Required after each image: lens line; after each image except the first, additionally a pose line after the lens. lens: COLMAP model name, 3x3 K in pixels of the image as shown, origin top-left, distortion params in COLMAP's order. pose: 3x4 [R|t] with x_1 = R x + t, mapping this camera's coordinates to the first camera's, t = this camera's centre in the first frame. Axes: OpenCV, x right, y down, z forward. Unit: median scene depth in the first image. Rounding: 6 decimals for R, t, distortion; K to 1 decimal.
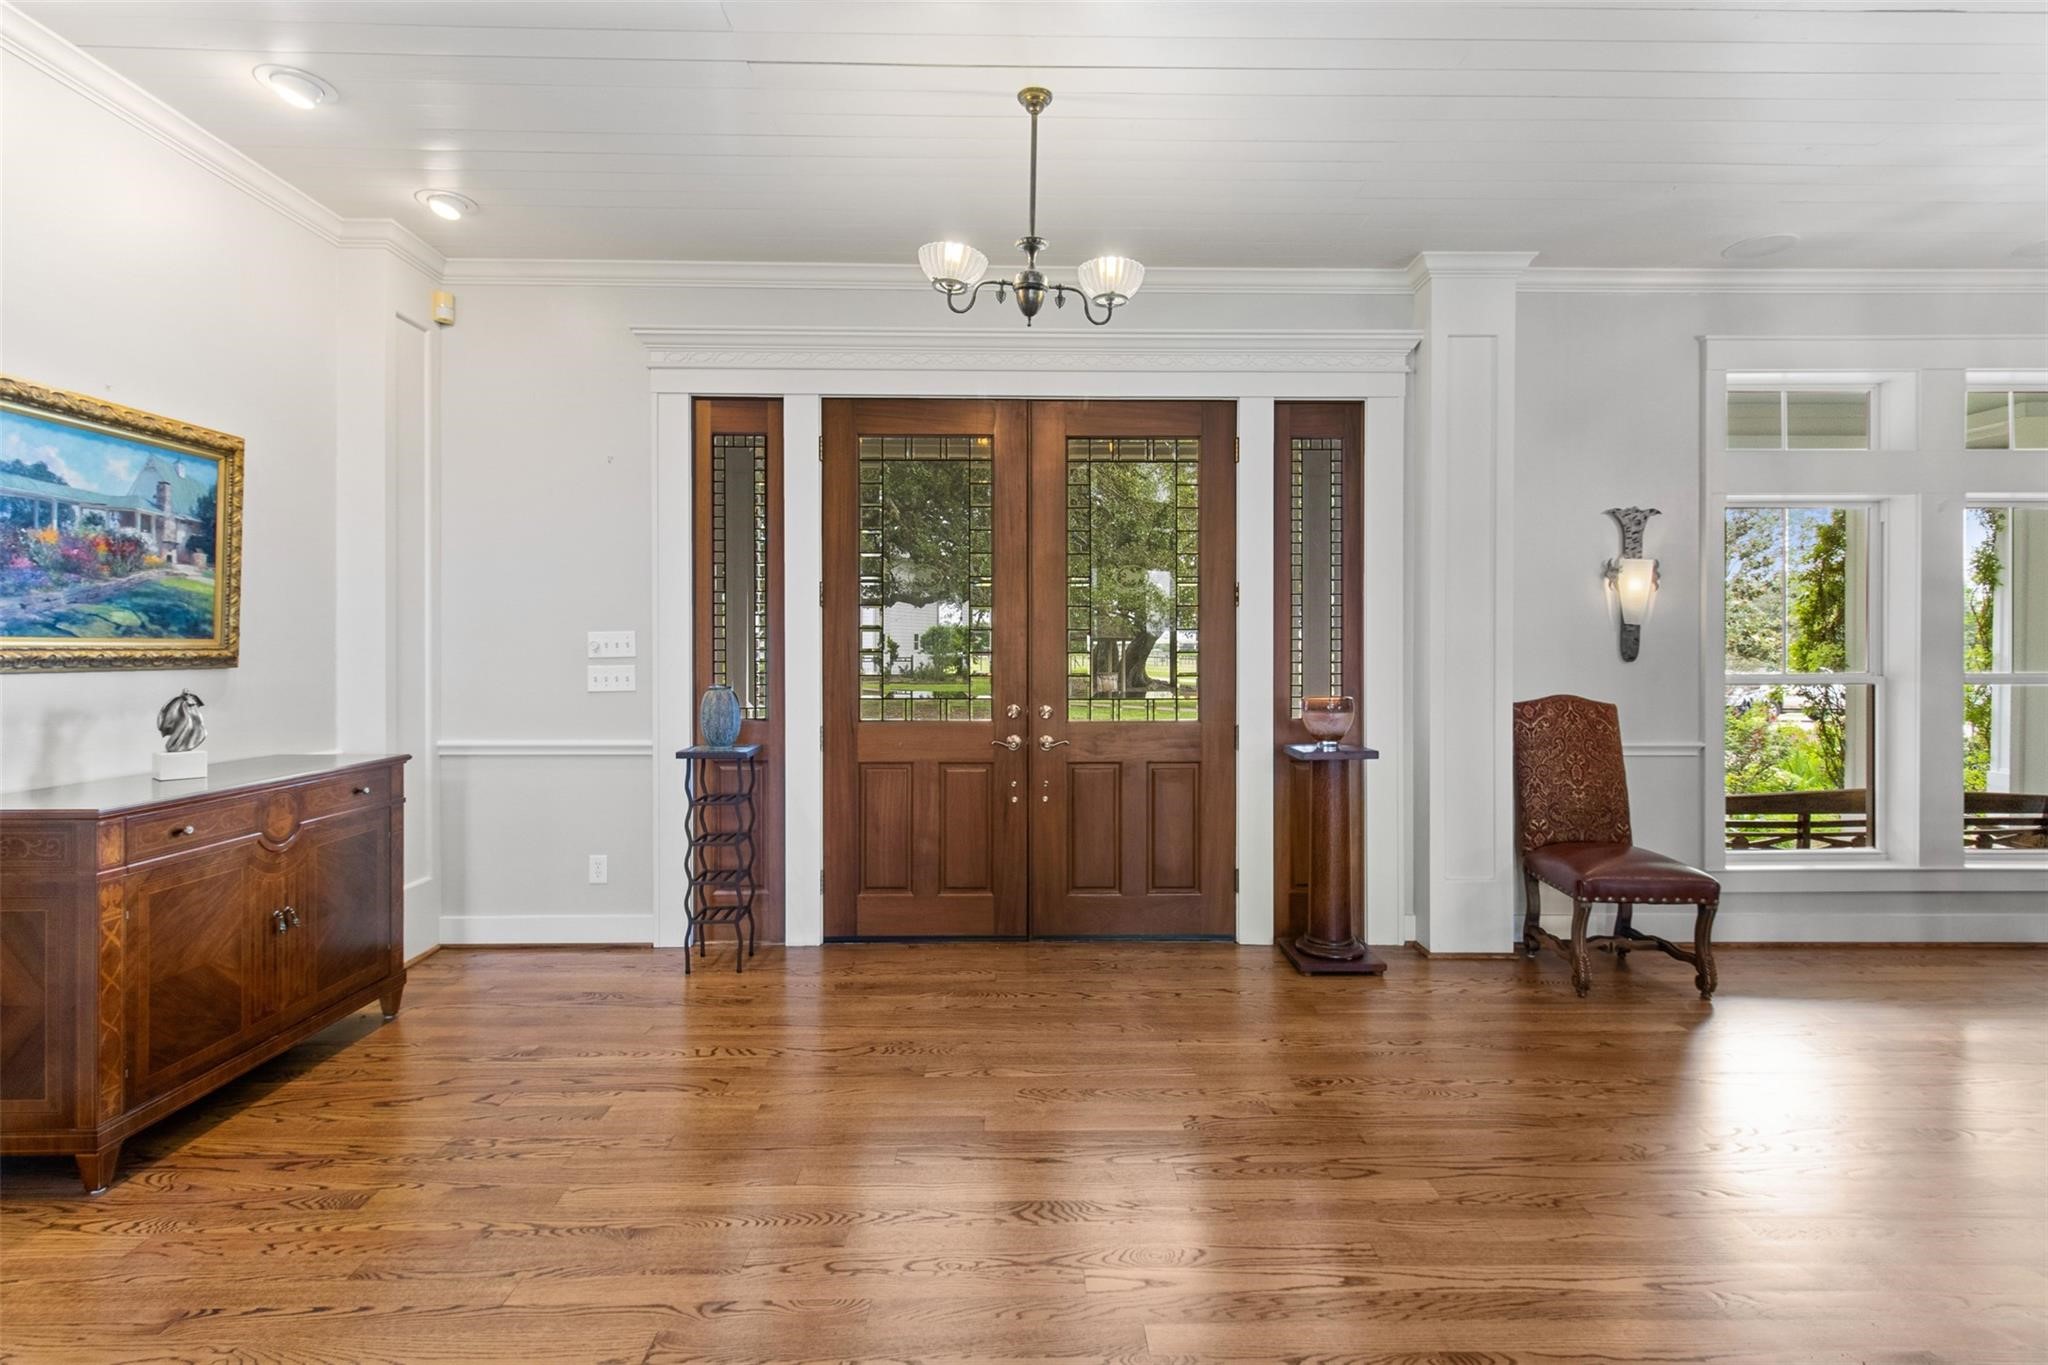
lens RADIAL K [[968.0, 0, 1032.0], [0, 968.0, 624.0], [0, 0, 1]] dist [0.002966, 0.001556]
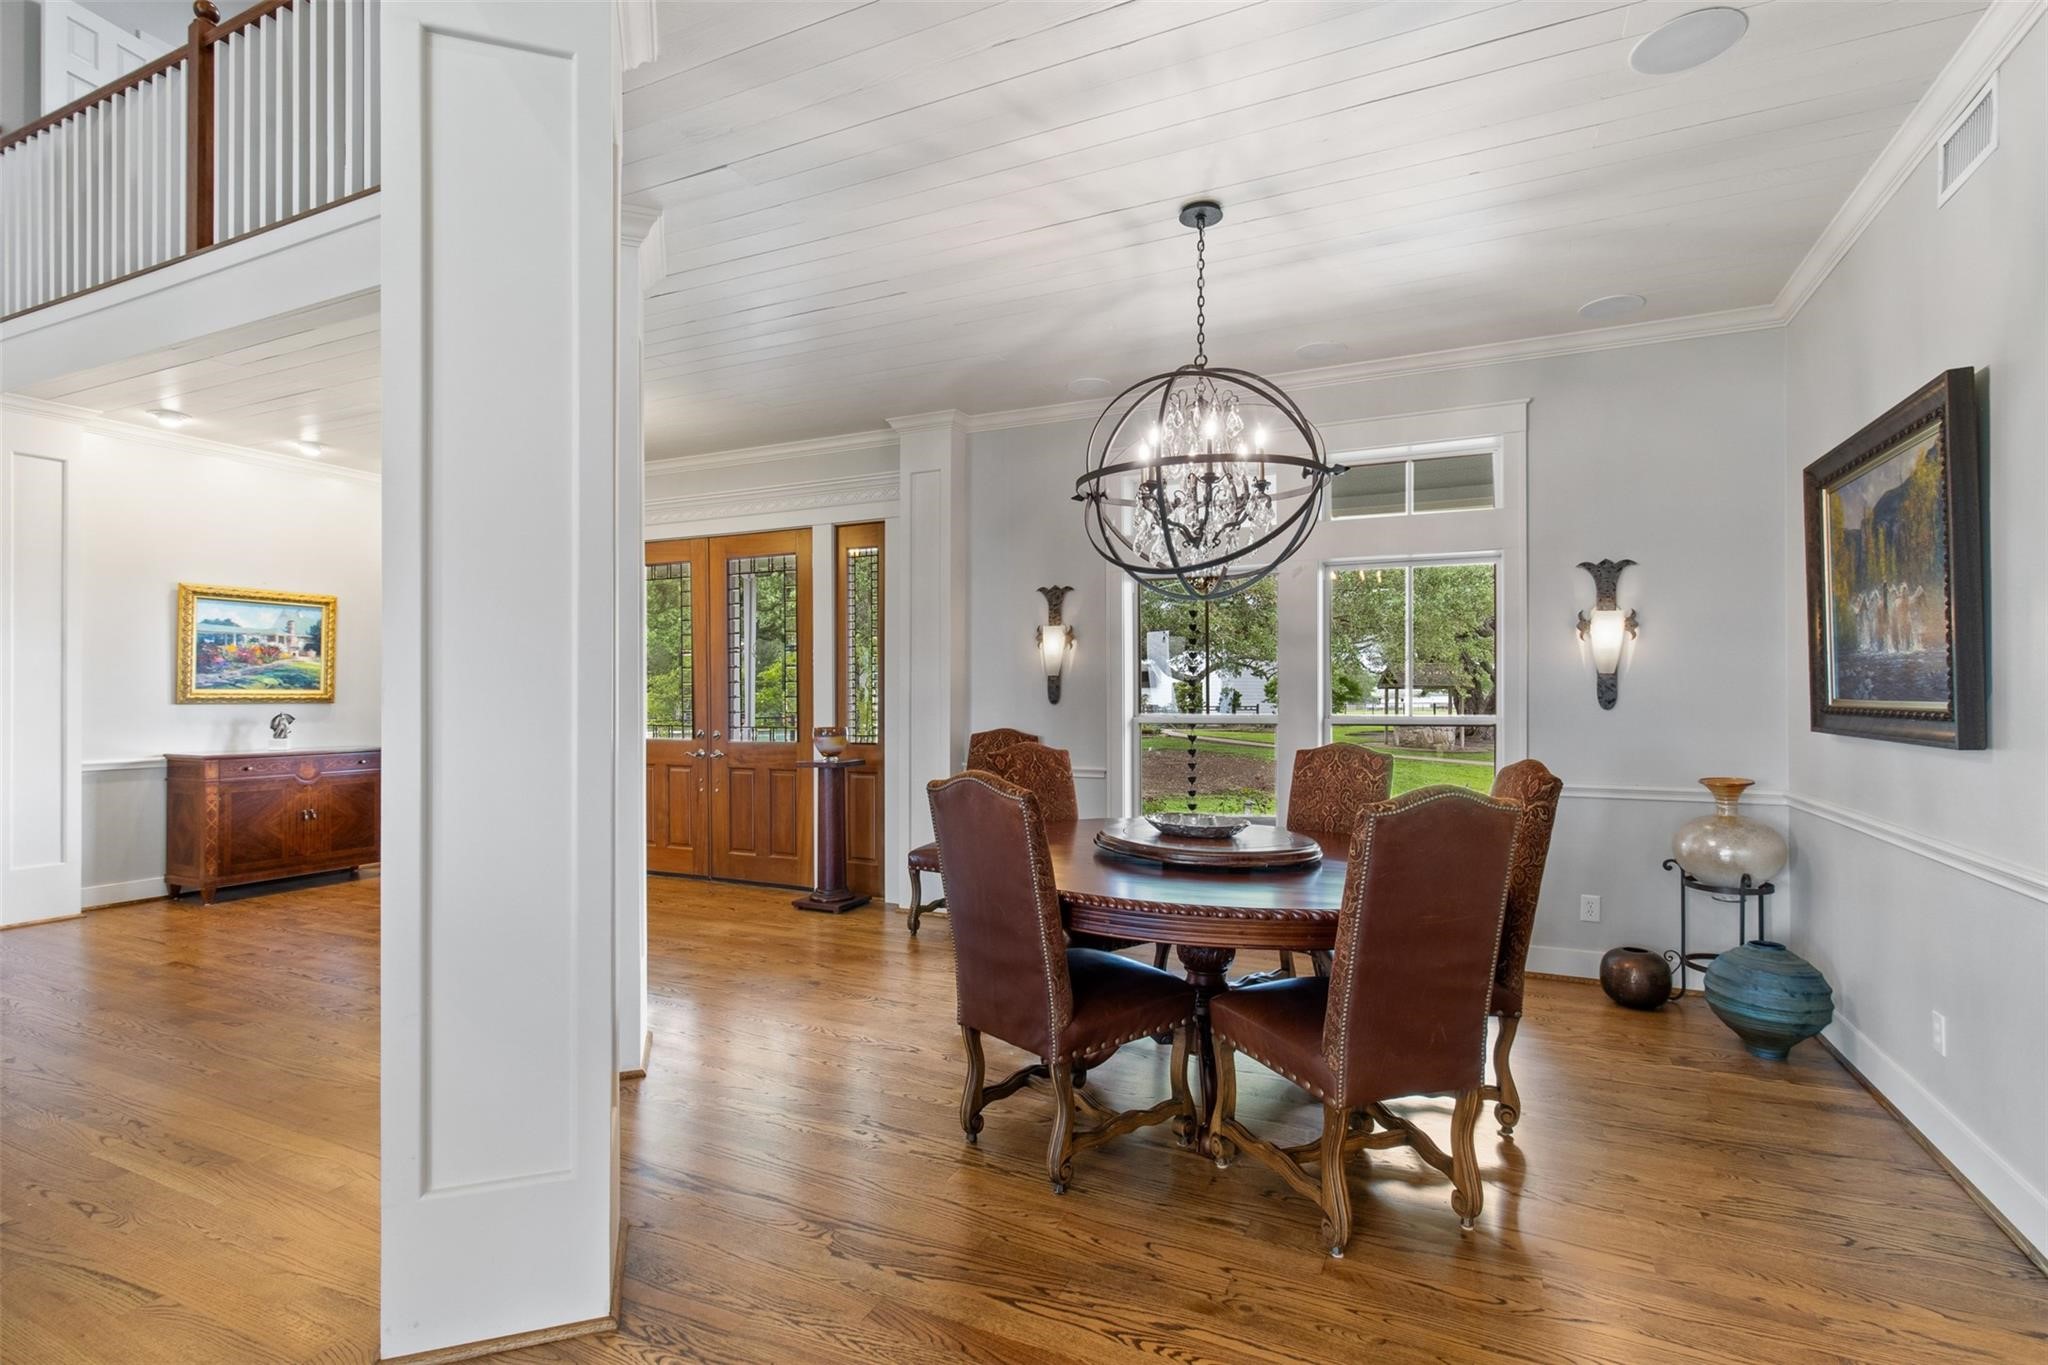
lens RADIAL K [[968.0, 0, 1040.6], [0, 968.0, 673.6], [0, 0, 1]] dist [0.002966, 0.001556]
pose [[0.897436, -0.012442, -0.440970, 1.711685], [0.008437, 0.999903, -0.011042, 0.016818], [0.441065, 0.006189, 0.897454, -0.263494]]
